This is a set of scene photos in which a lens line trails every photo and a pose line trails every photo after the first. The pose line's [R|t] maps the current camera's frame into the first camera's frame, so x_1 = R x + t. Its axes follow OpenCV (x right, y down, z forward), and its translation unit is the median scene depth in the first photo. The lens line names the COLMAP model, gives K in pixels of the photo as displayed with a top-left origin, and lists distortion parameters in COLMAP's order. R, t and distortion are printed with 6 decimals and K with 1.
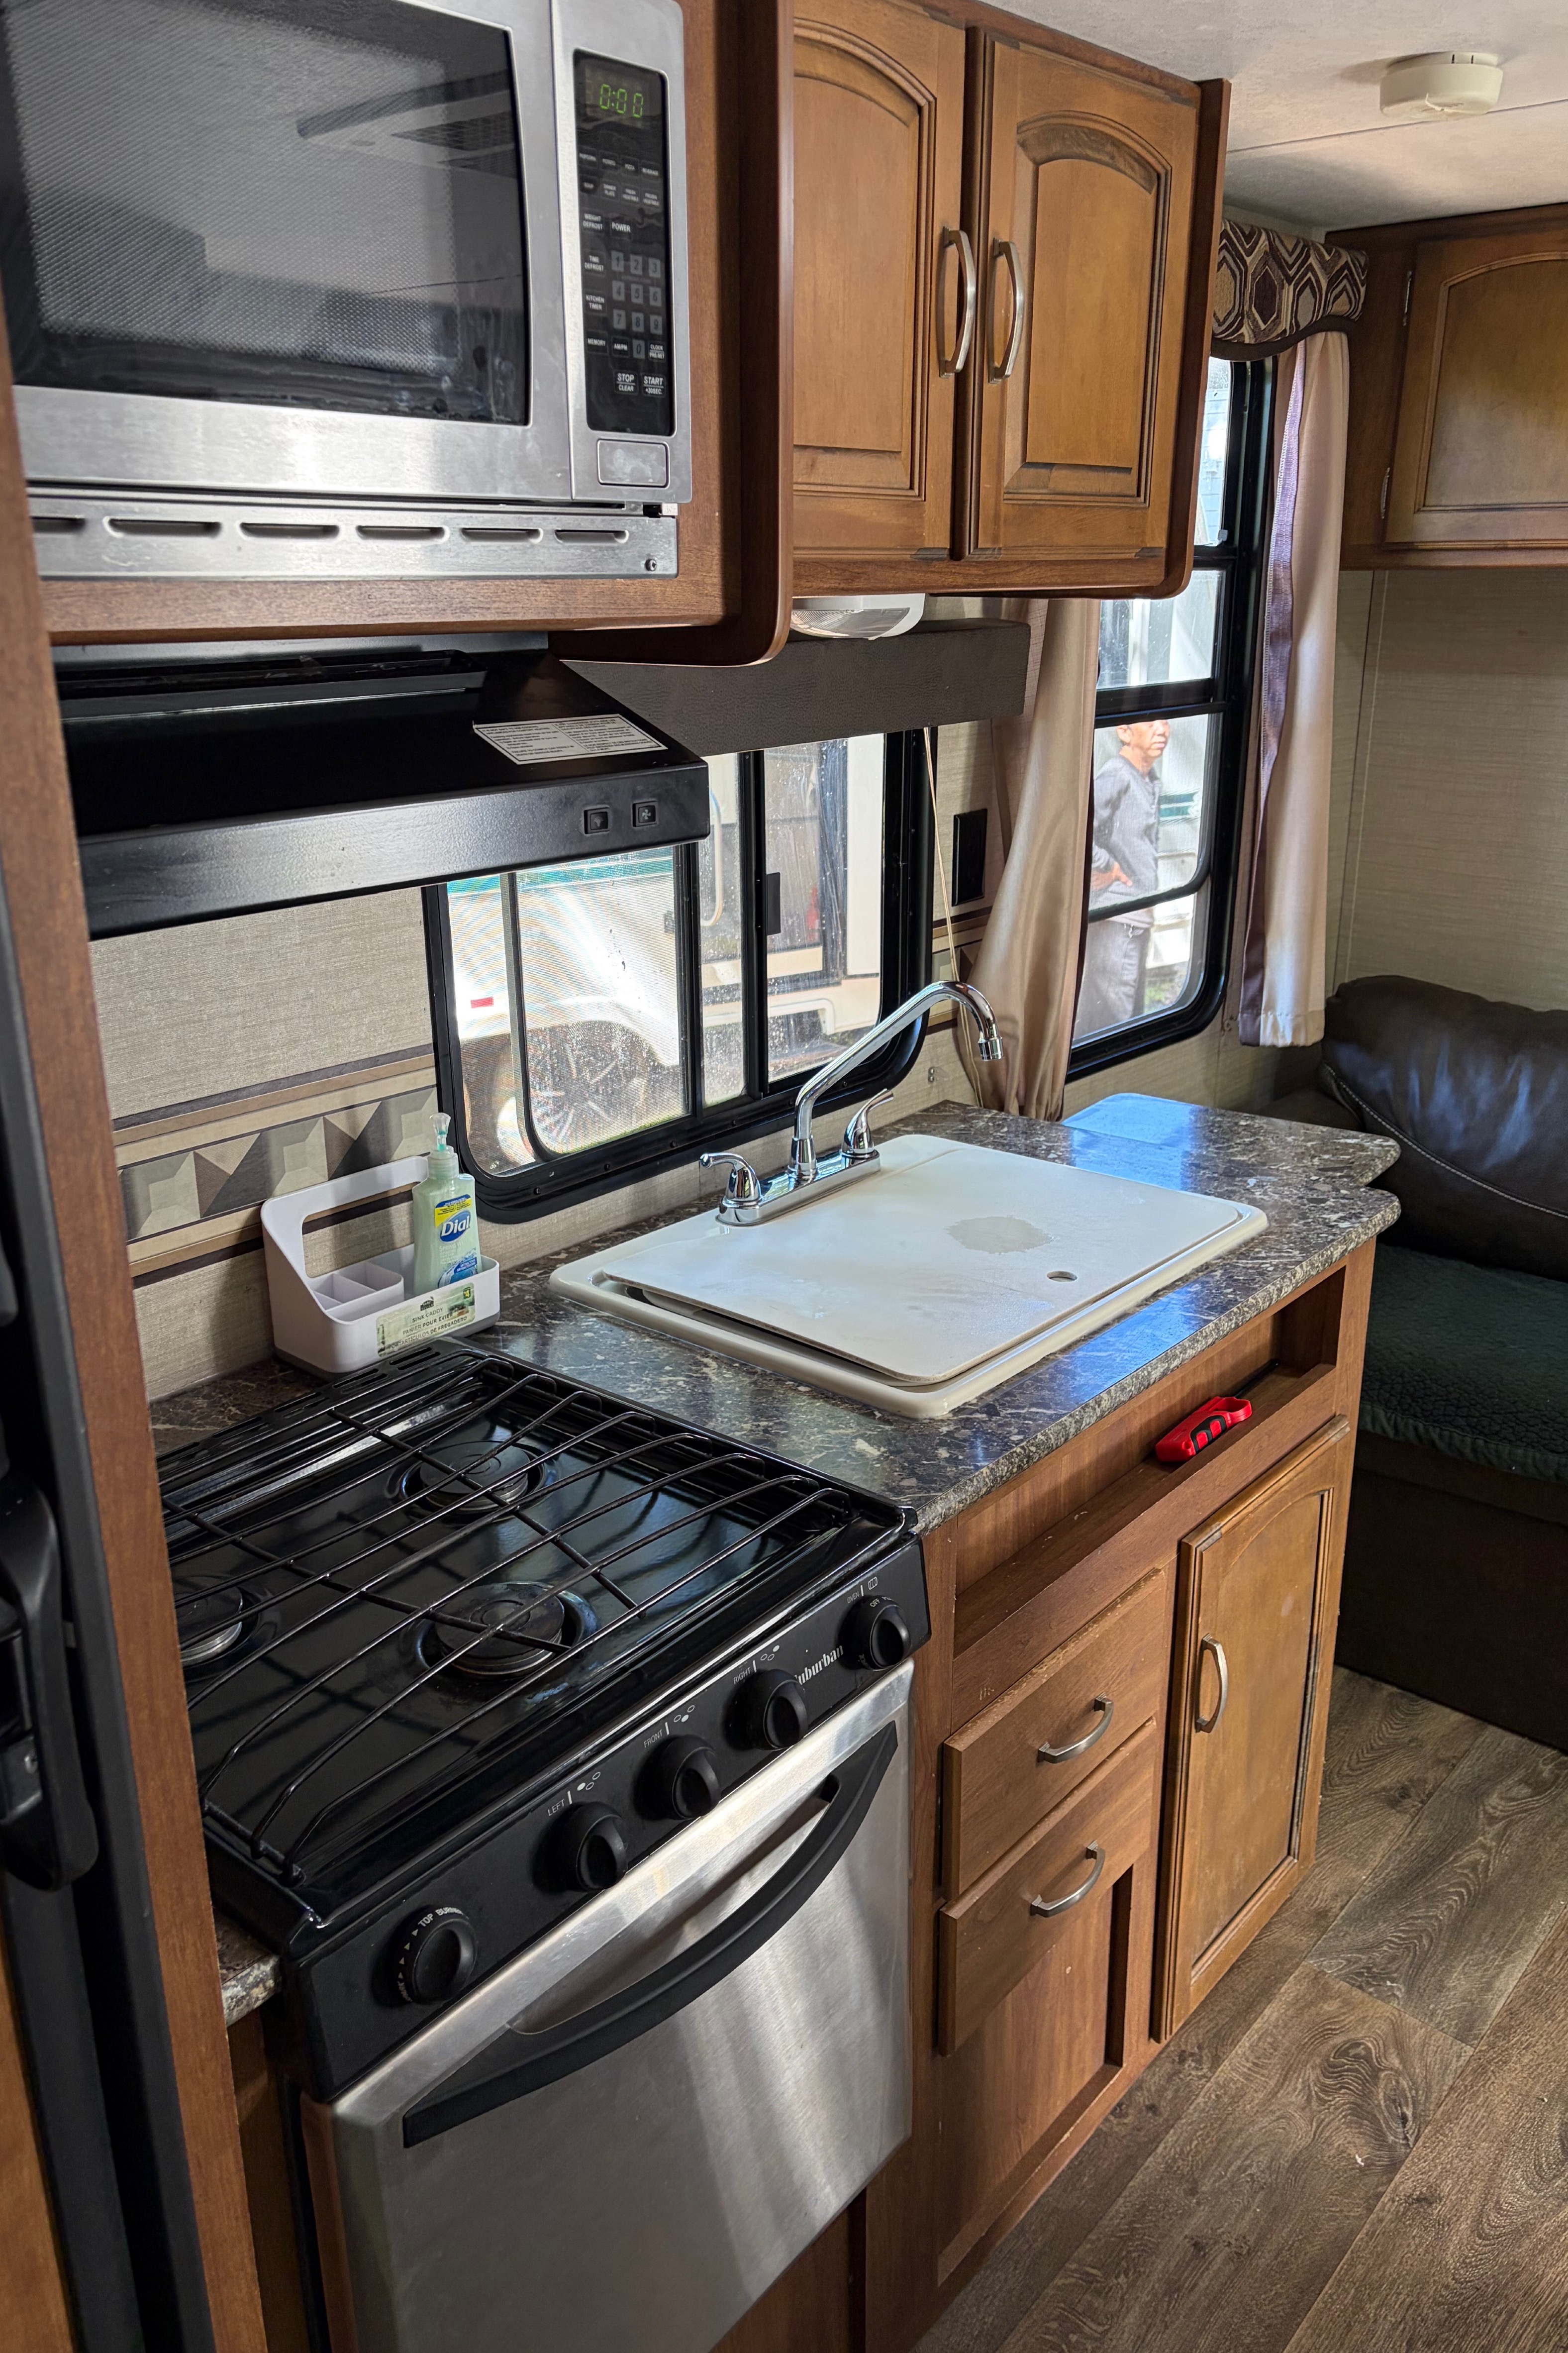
lens RADIAL K [[1793.5, 0, 784.0], [0, 1793.5, 1176.5], [0, 0, 1]] dist [0.025396, 0.000140]
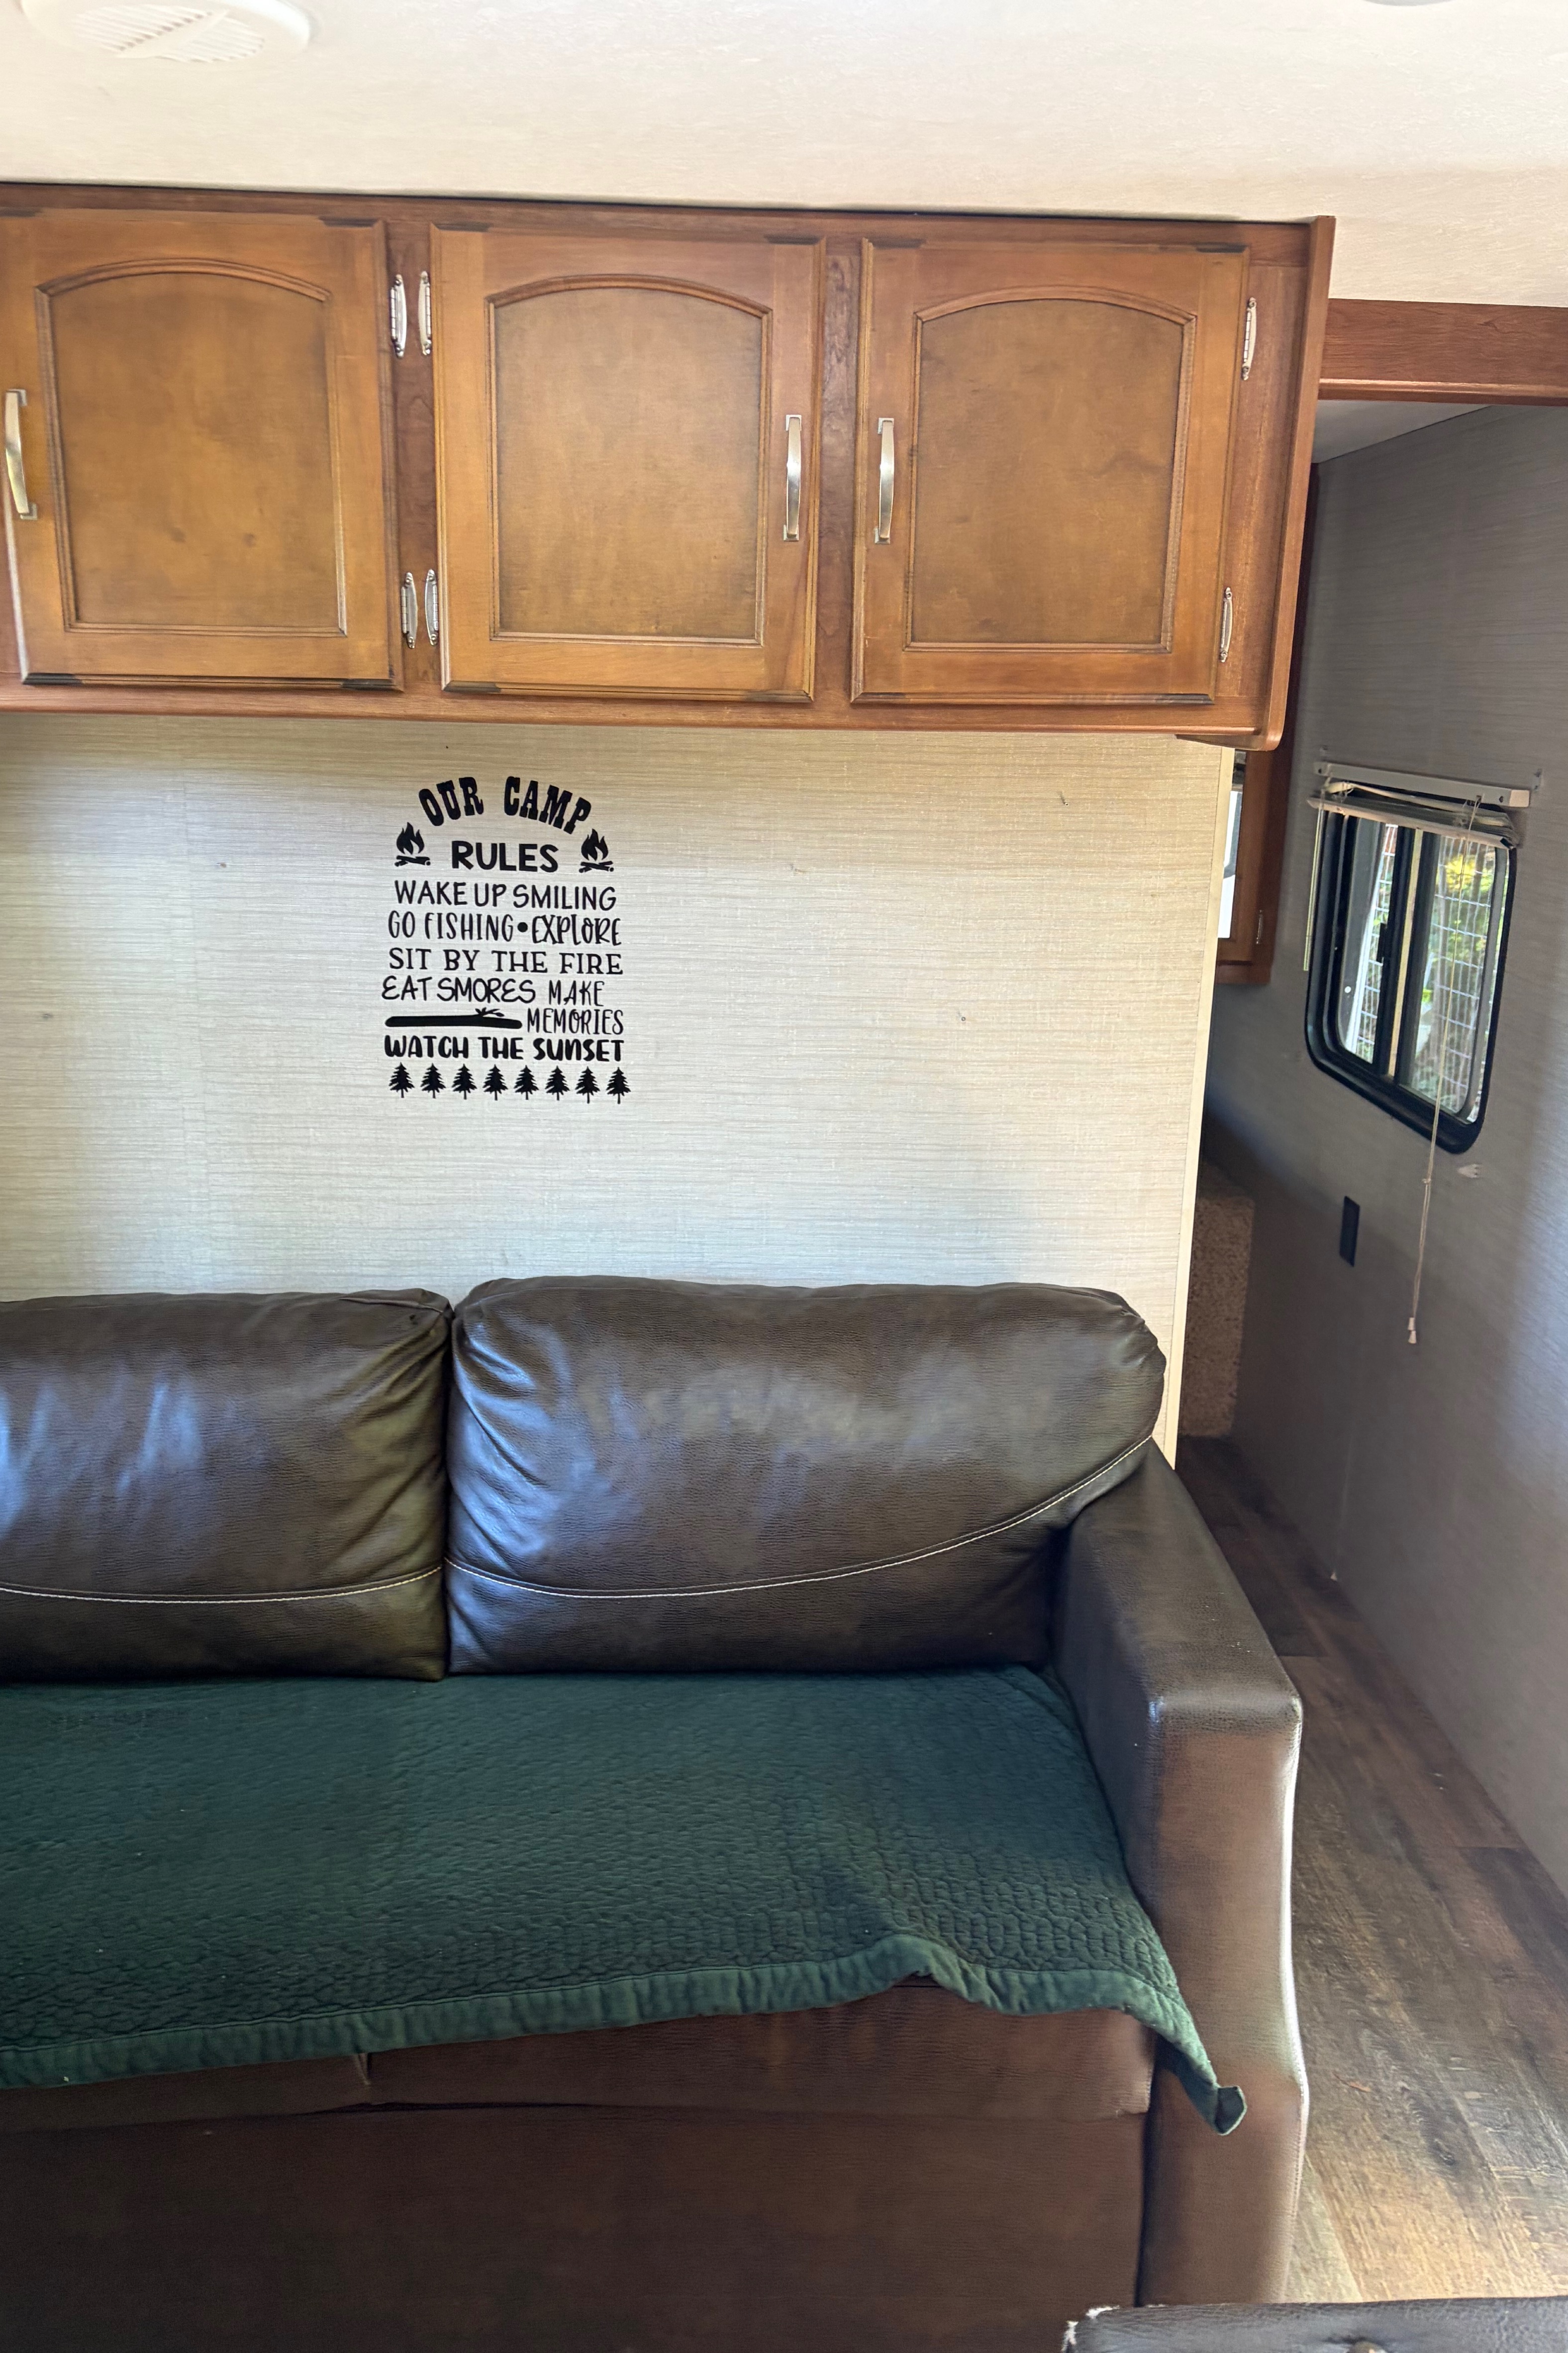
lens RADIAL K [[1793.5, 0, 784.0], [0, 1793.5, 1176.5], [0, 0, 1]] dist [0.025396, 0.000140]
pose [[0.735474, -0.168875, 0.656170, 0.195507], [0.207574, 0.978034, 0.019051, -0.097150], [-0.644974, 0.122192, 0.754373, 0.270635]]
